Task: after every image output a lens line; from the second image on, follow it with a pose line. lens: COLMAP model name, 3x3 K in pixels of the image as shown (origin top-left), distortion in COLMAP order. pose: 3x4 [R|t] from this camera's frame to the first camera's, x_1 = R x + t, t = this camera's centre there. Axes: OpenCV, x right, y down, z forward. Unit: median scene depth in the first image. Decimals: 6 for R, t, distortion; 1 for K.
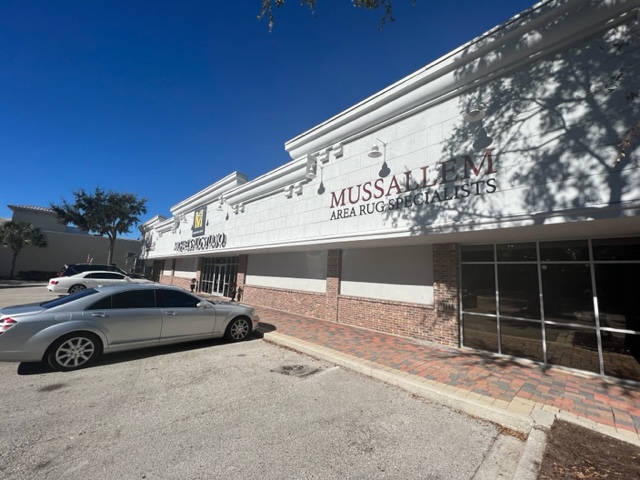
lens RADIAL K [[256.7, 0, 320.1], [0, 256.7, 239.2], [0, 0, 1]] dist [-0.002730, -0.000301]
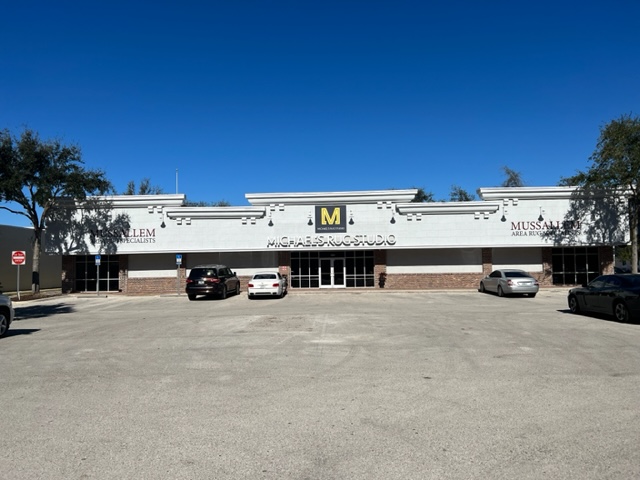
lens RADIAL K [[481.9, 0, 319.6], [0, 481.9, 240.3], [0, 0, 1]] dist [0.003309, 0.003252]
pose [[0.719788, -0.021902, 0.693848, -5.291472], [-0.052084, 0.994981, 0.085439, -0.406954], [-0.692237, -0.097636, 0.715035, -1.009033]]
